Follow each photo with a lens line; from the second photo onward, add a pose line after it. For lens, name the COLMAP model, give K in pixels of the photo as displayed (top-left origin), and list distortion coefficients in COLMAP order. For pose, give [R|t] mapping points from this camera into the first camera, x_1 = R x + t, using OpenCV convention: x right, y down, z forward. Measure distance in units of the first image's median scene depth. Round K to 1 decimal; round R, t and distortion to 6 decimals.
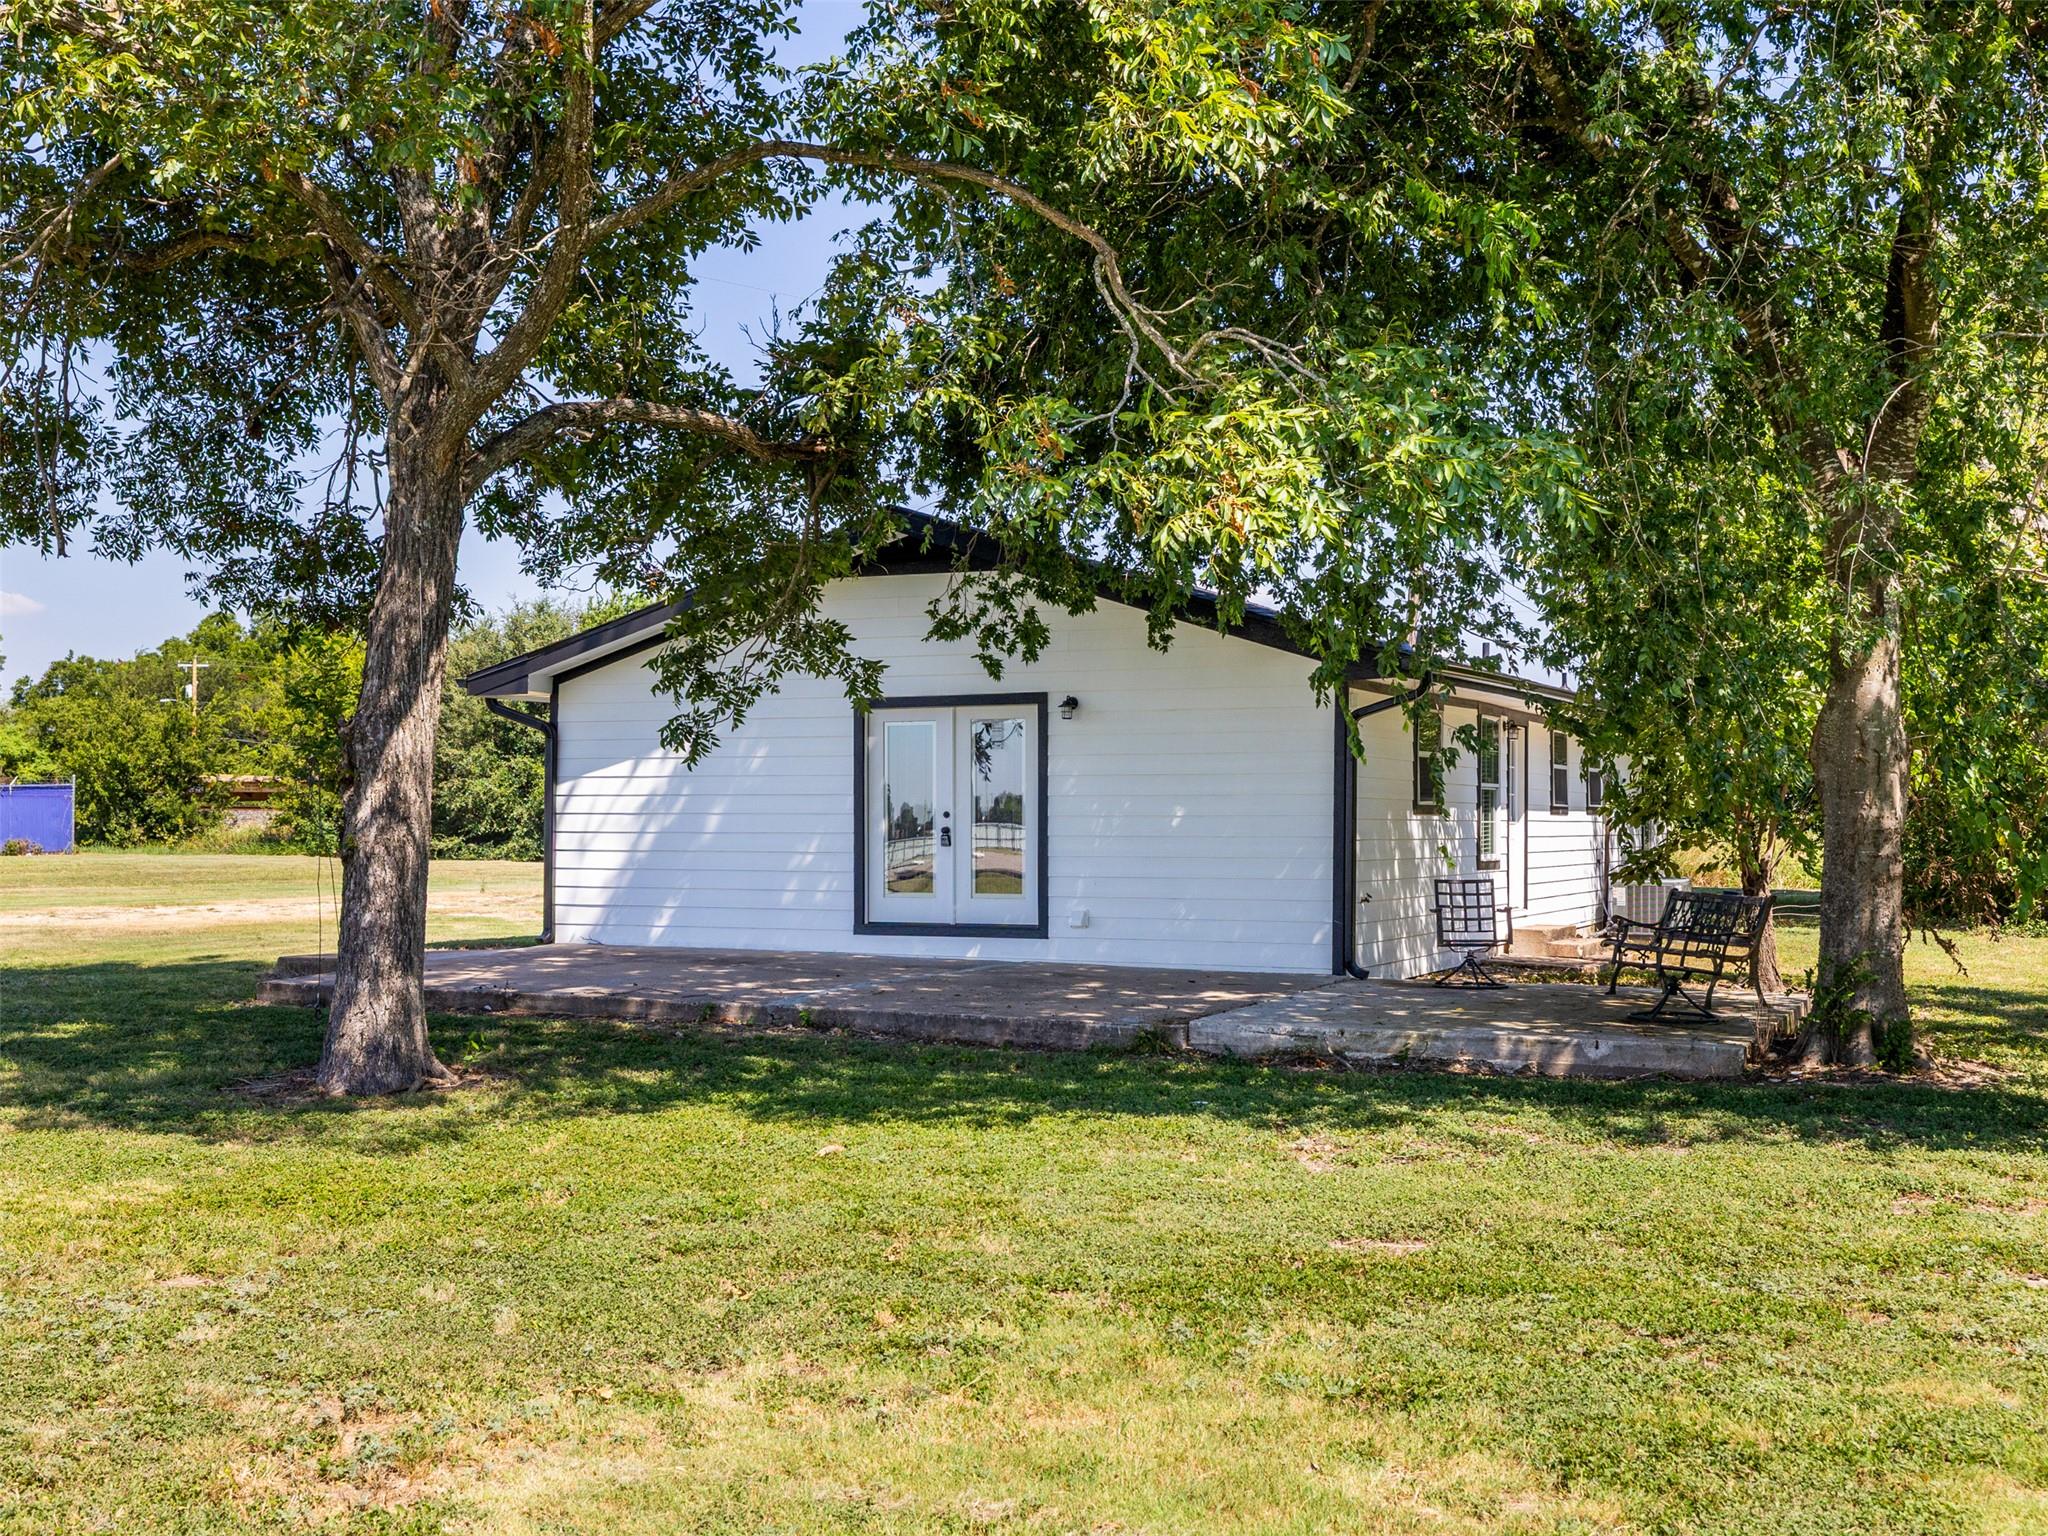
lens RADIAL K [[2024.6, 0, 1024.0], [0, 2024.6, 768.0], [0, 0, 1]] dist [-0.000582, 0.000324]
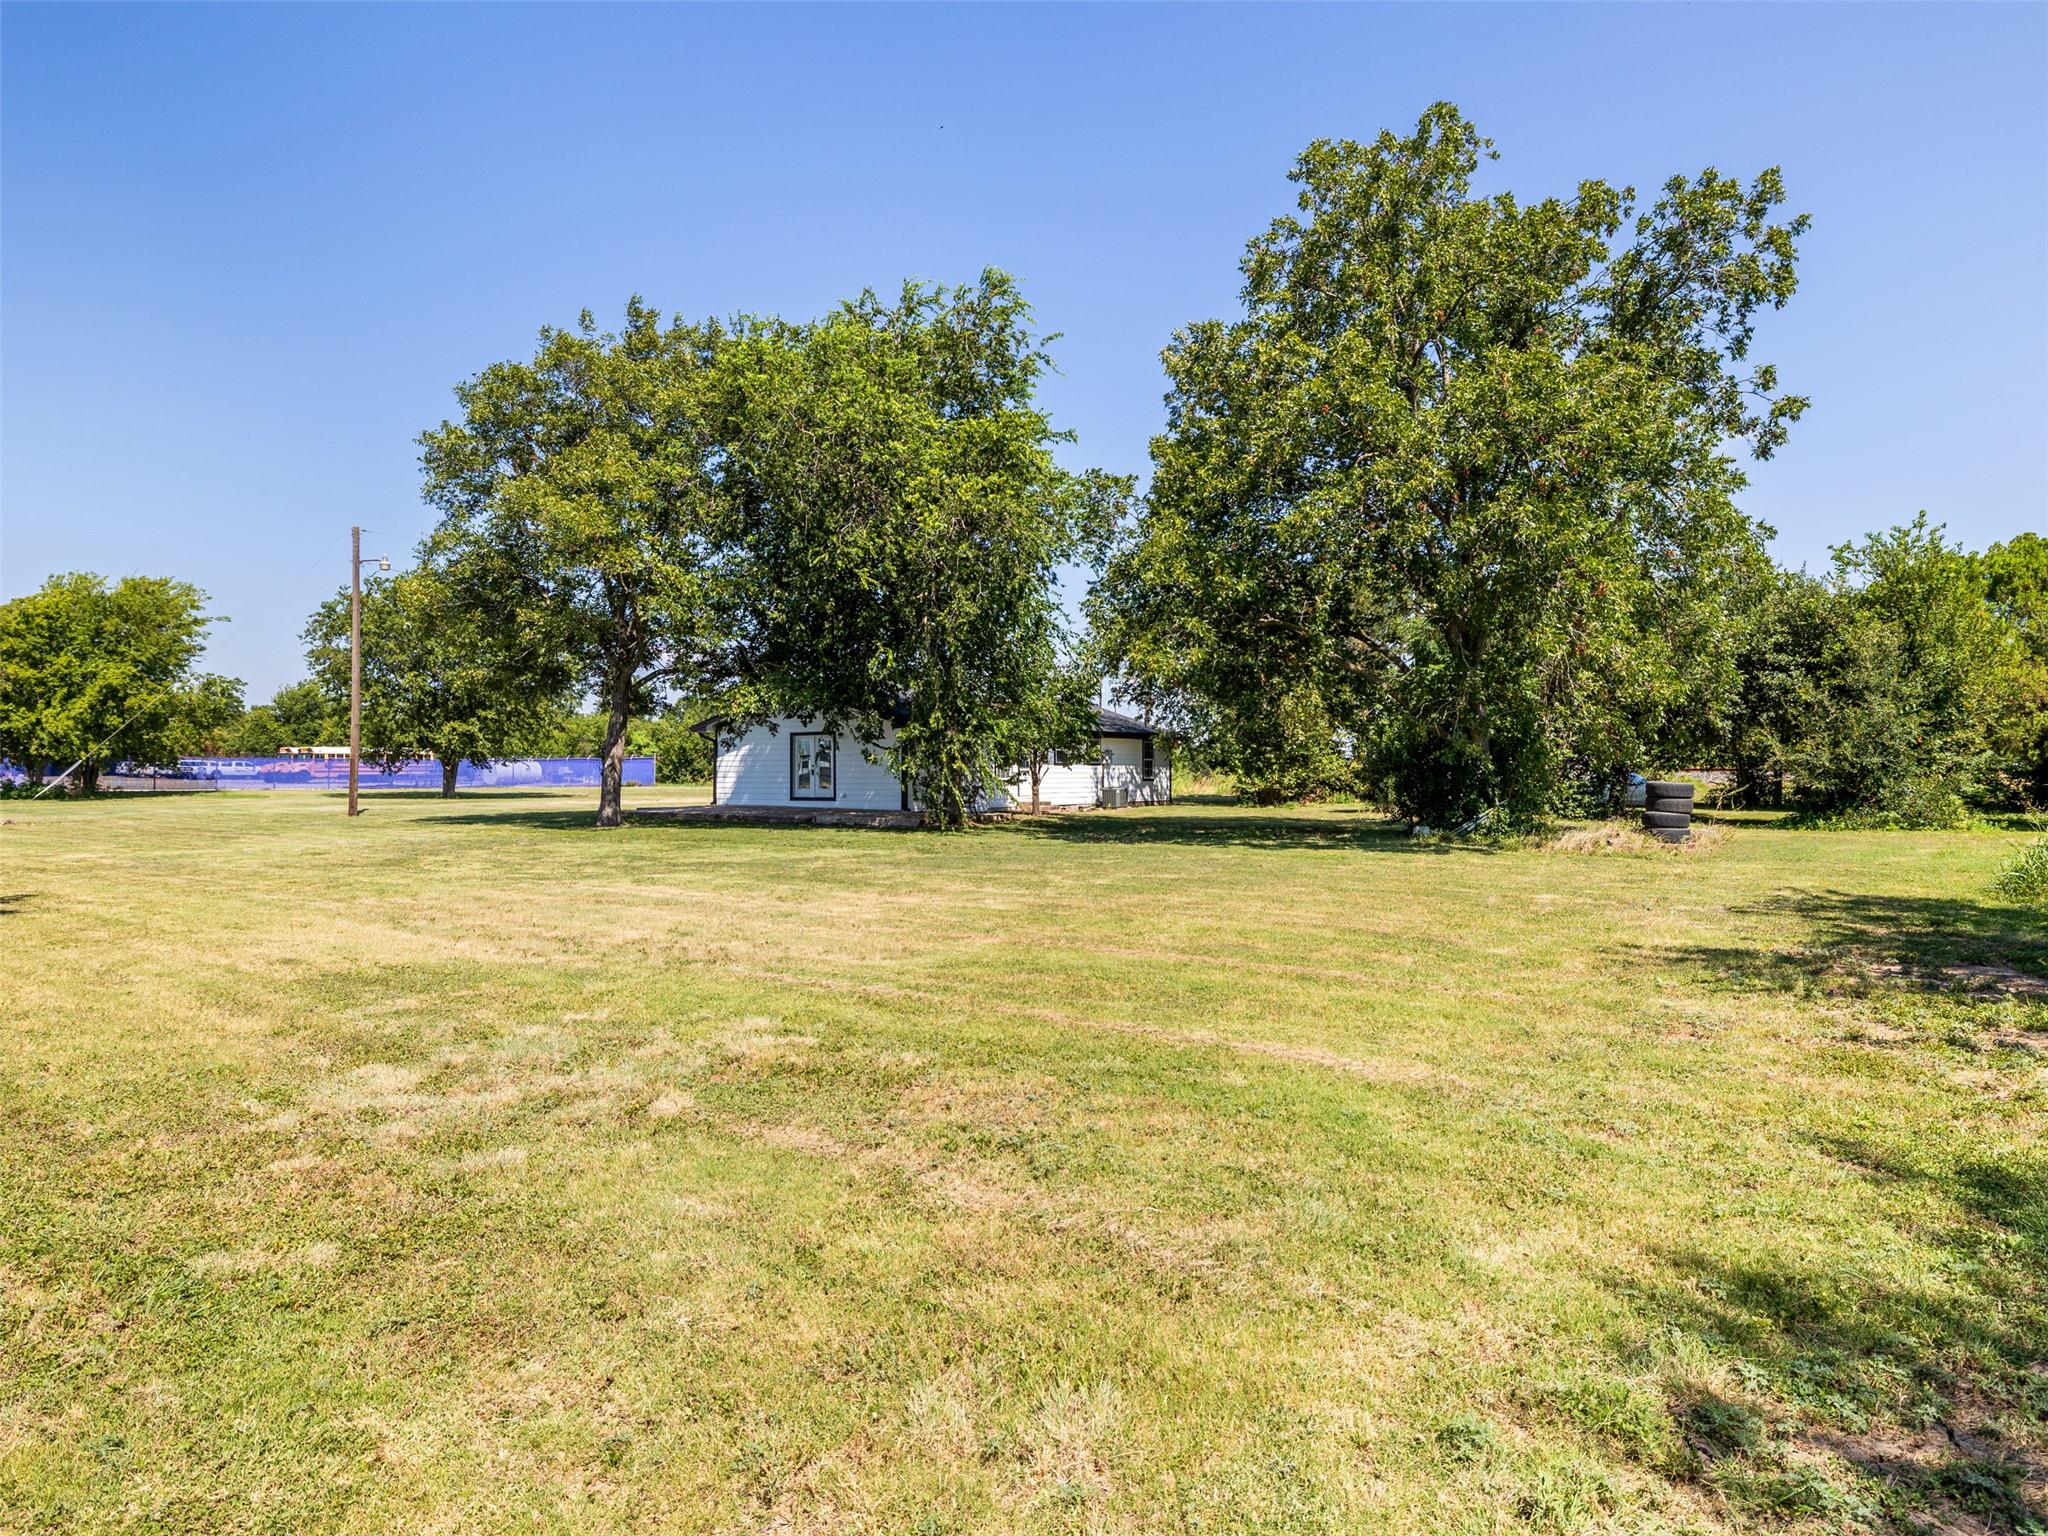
lens RADIAL K [[1086.0, 0, 1024.0], [0, 1086.0, 768.0], [0, 0, 1]] dist [0.000112, -0.000005]
pose [[0.988858, -0.010573, -0.148488, 0.191241], [0.014140, 0.999636, 0.022990, -0.003225], [0.148191, -0.024833, 0.988647, -0.246773]]
